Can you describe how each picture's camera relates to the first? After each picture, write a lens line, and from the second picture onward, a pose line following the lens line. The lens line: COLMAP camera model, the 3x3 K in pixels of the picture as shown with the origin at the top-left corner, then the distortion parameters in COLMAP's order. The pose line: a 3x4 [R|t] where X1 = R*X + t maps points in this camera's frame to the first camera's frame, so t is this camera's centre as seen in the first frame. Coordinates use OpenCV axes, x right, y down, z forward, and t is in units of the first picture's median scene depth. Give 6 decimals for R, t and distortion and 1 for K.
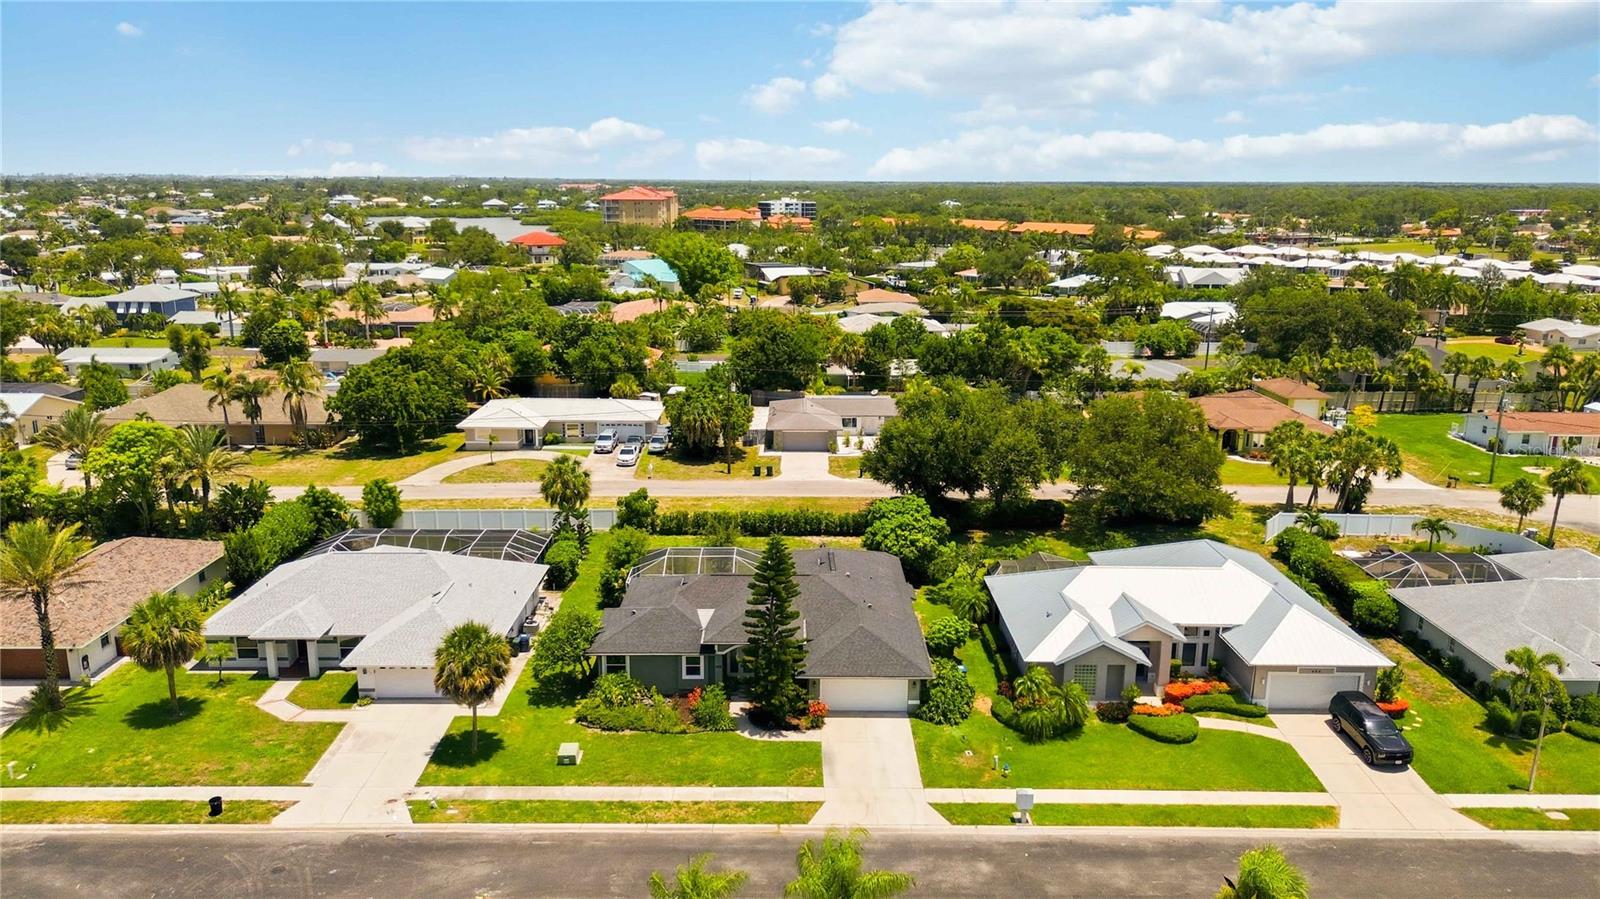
lens RADIAL K [[1143.5, 0, 800.0], [0, 1143.5, 449.5], [0, 0, 1]] dist [0.066756, -0.069255]
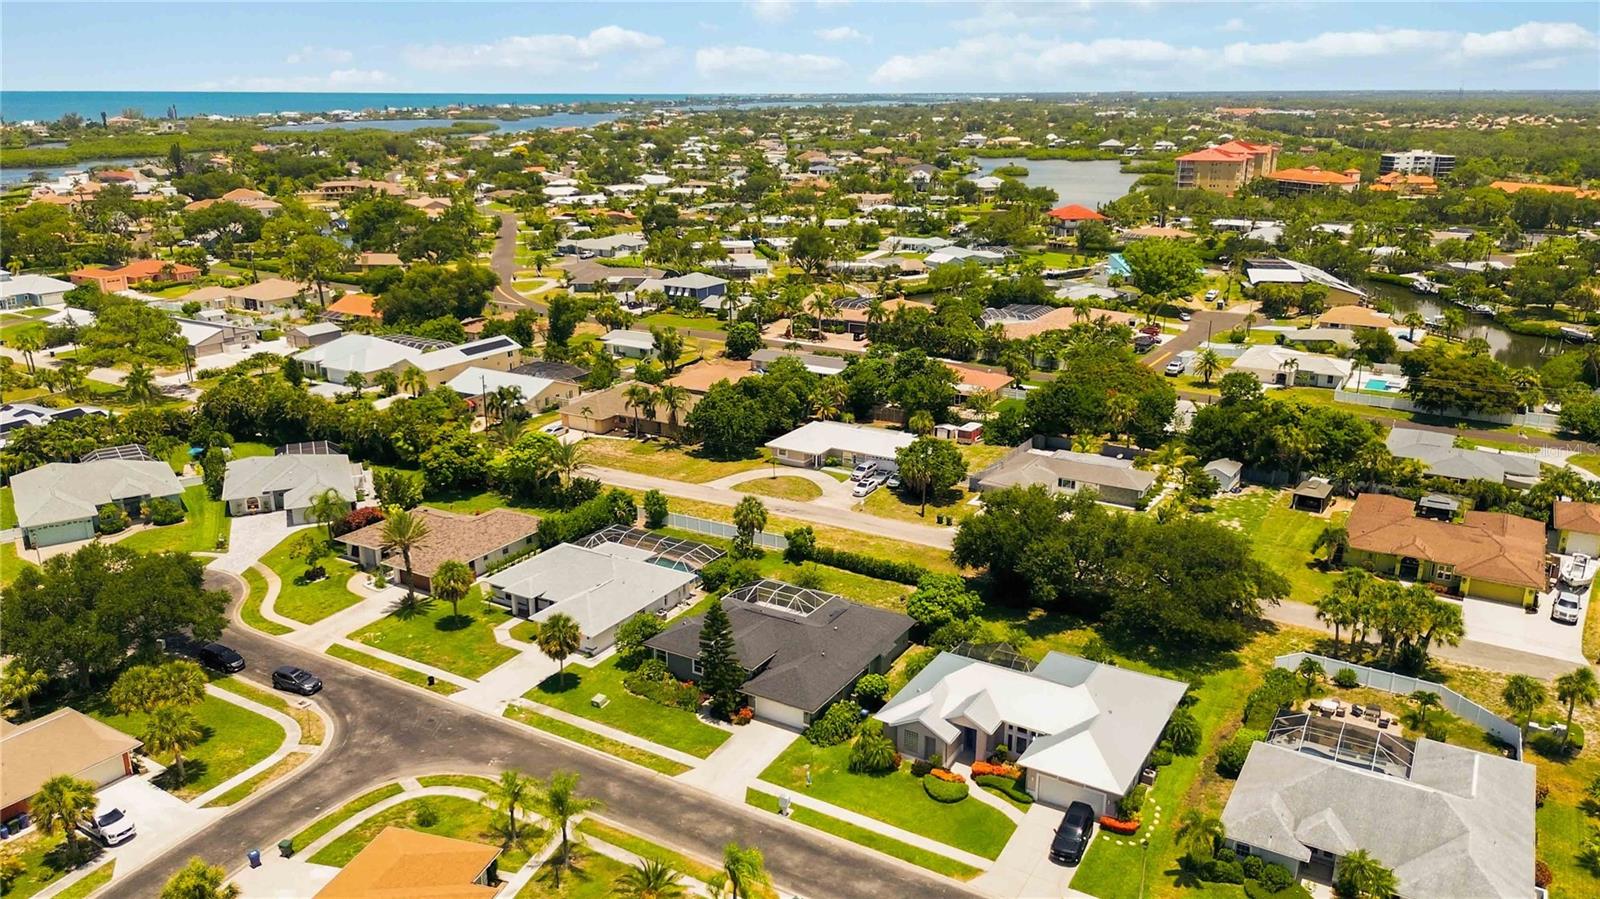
lens RADIAL K [[1172.0, 0, 800.0], [0, 1172.0, 449.5], [0, 0, 1]] dist [0.076650, -0.071734]
pose [[0.853734, 0.145955, -0.499835, 0.611215], [-0.113788, 0.989006, 0.094442, -0.212727], [0.508124, -0.023753, 0.860956, -0.243328]]
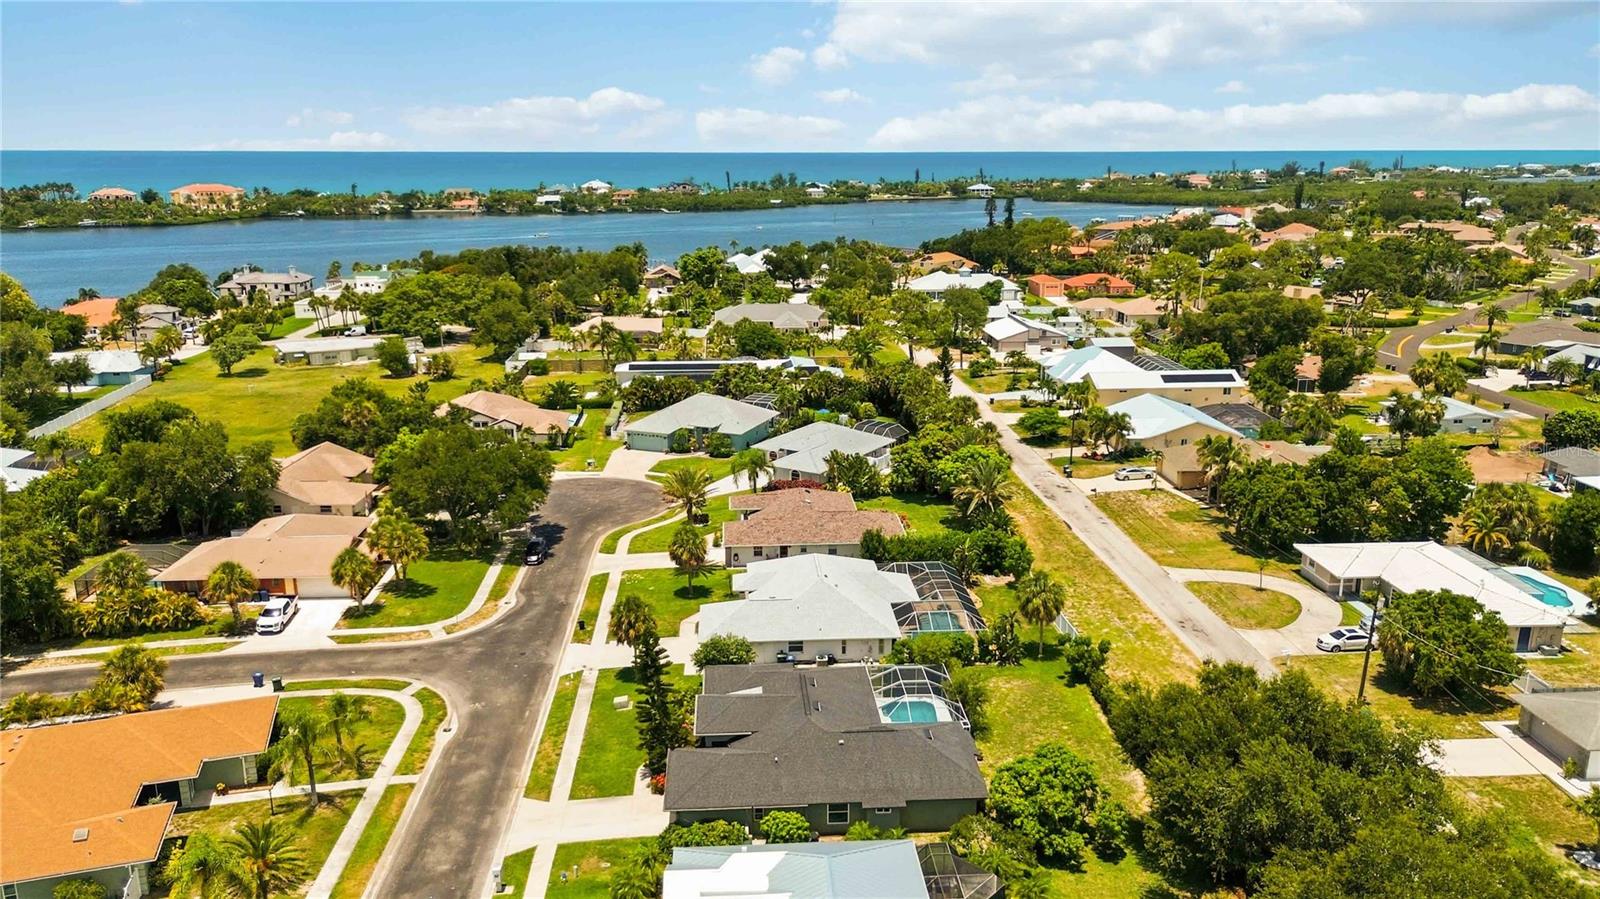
lens RADIAL K [[1187.2, 0, 800.0], [0, 1187.2, 449.5], [0, 0, 1]] dist [0.048993, -0.027392]
pose [[0.057271, 0.239383, -0.969235, 0.860439], [-0.228439, 0.948214, 0.220693, -0.308172], [0.971872, 0.208771, 0.108990, 0.689872]]
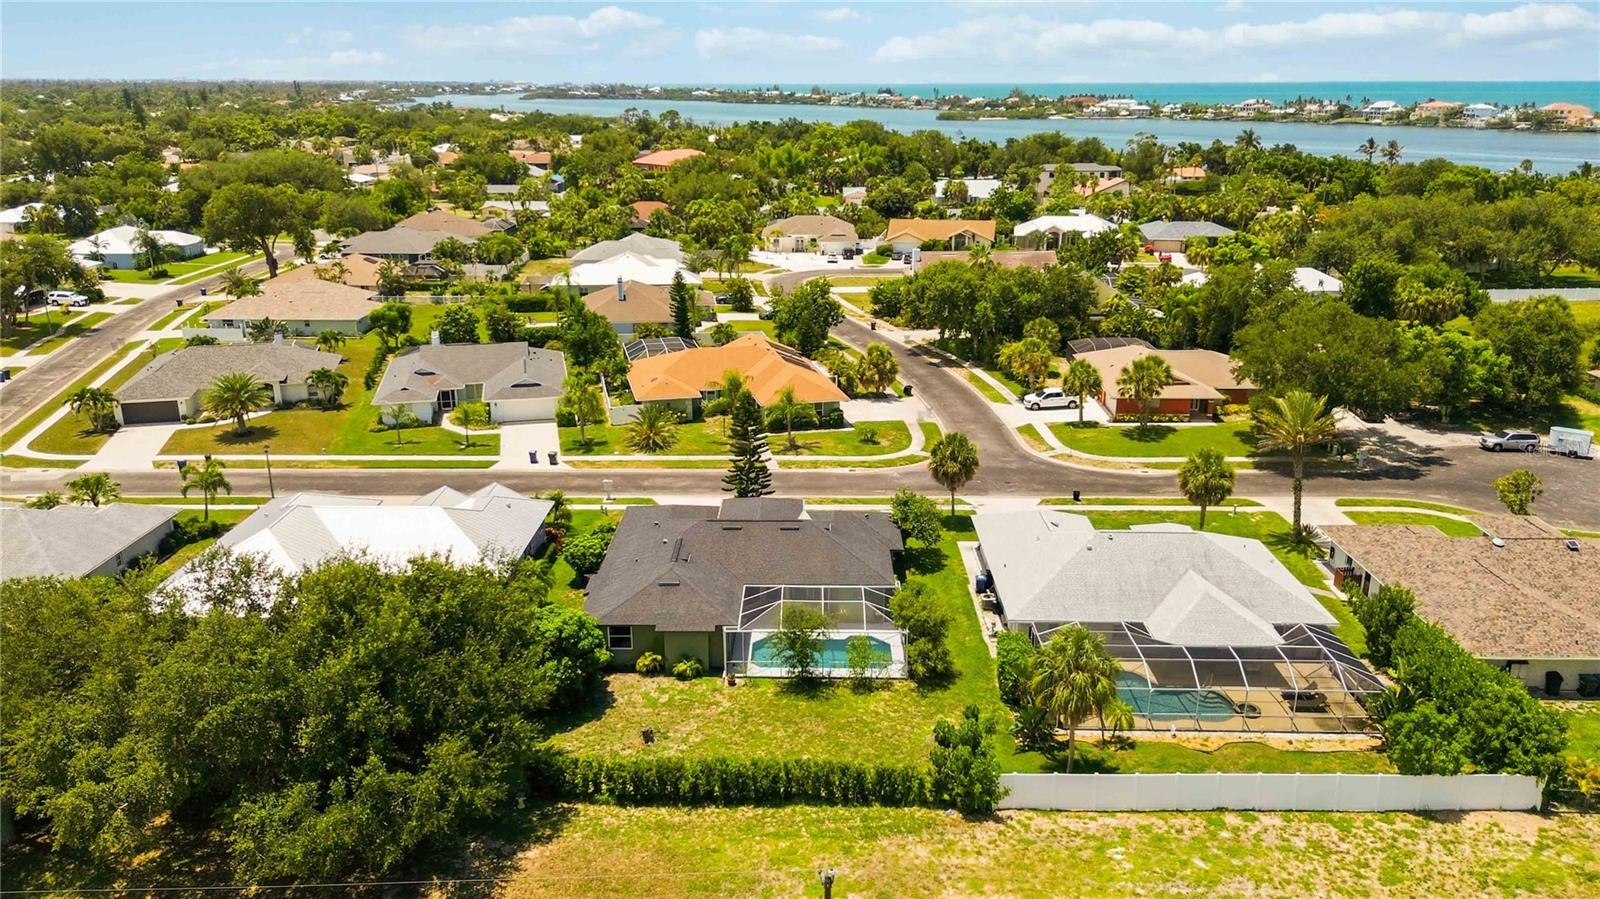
lens RADIAL K [[1159.0, 0, 800.0], [0, 1159.0, 449.5], [0, 0, 1]] dist [0.064619, -0.067117]
pose [[-0.999803, -0.013271, 0.014746, -0.076572], [-0.003765, 0.856715, 0.515776, -0.410577], [-0.019478, 0.515619, -0.856597, 1.572228]]
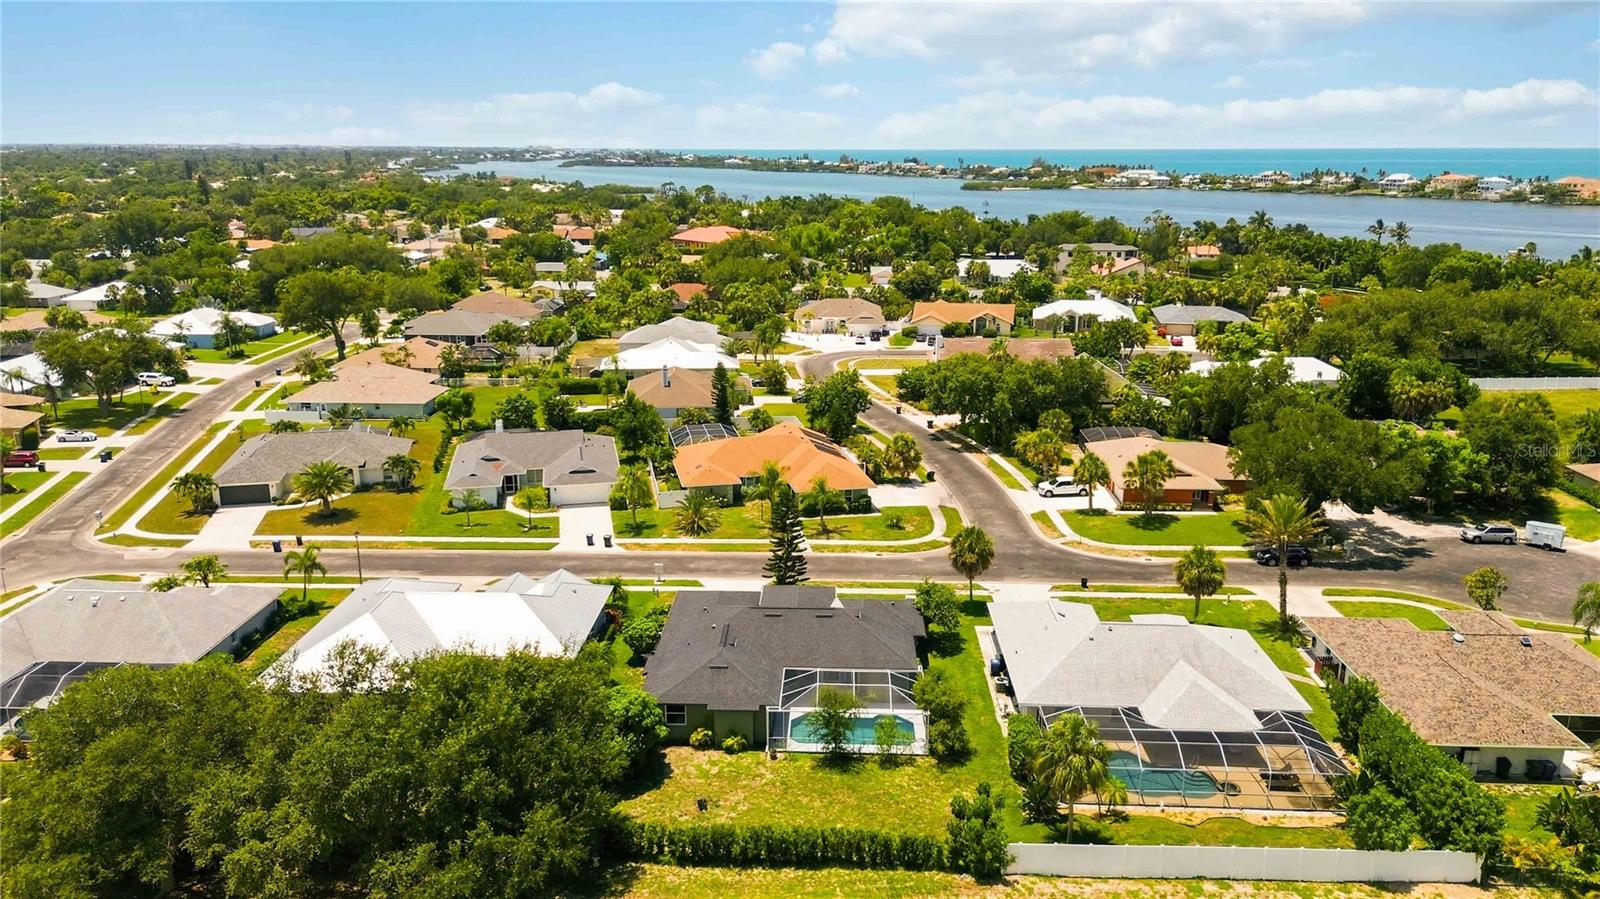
lens RADIAL K [[1143.5, 0, 800.0], [0, 1143.5, 449.5], [0, 0, 1]] dist [0.066756, -0.069255]
pose [[-0.999072, -0.019966, 0.038177, -0.070416], [0.000534, 0.880329, 0.474363, -0.495126], [-0.043079, 0.473943, -0.879501, 1.644145]]
